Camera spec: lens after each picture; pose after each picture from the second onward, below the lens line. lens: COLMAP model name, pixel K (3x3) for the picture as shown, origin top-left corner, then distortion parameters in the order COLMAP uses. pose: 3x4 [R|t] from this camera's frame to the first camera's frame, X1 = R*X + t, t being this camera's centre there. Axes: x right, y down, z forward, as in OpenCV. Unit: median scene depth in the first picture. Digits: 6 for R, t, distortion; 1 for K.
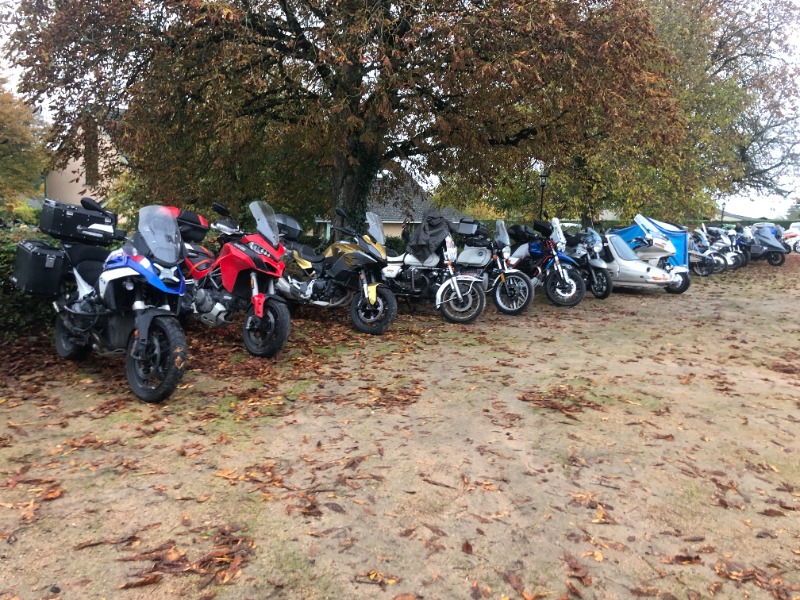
lens RADIAL K [[652.0, 0, 399.2], [0, 652.0, 300.2], [0, 0, 1]] dist [0.005625, -0.003286]
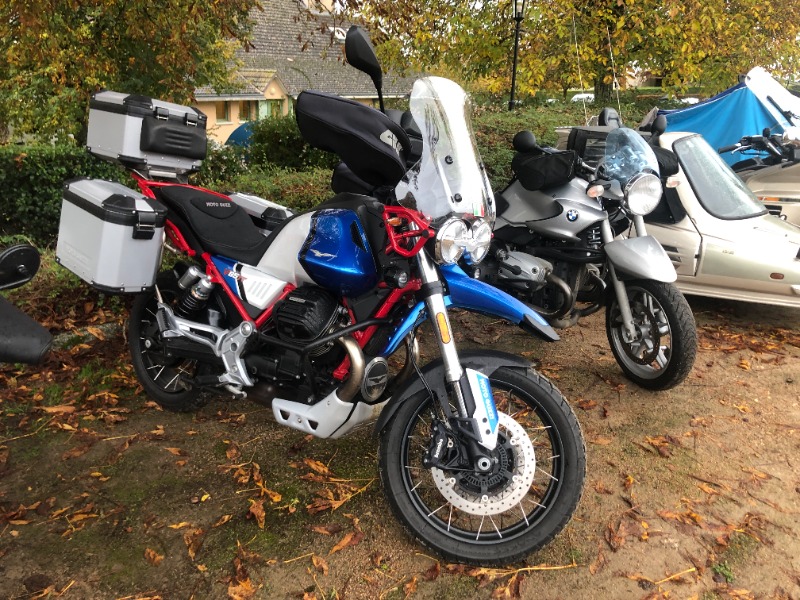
lens RADIAL K [[652.0, 0, 399.6], [0, 652.0, 298.5], [0, 0, 1]] dist [0.005625, -0.003286]
pose [[0.999787, -0.014327, -0.014840, 0.235425], [0.016817, 0.982742, 0.184217, -0.101548], [0.011944, -0.184427, 0.982774, 0.823728]]
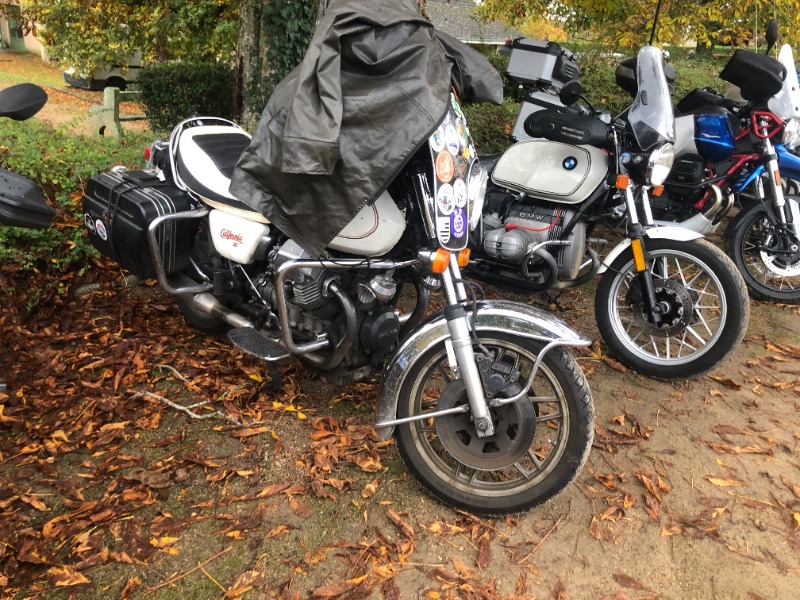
lens RADIAL K [[652.0, 0, 400.6], [0, 652.0, 301.6], [0, 0, 1]] dist [0.005625, -0.003286]
pose [[0.997083, 0.057870, -0.049770, 0.059190], [-0.043010, 0.964652, 0.259995, -0.077403], [0.063056, -0.257096, 0.964326, 0.627183]]
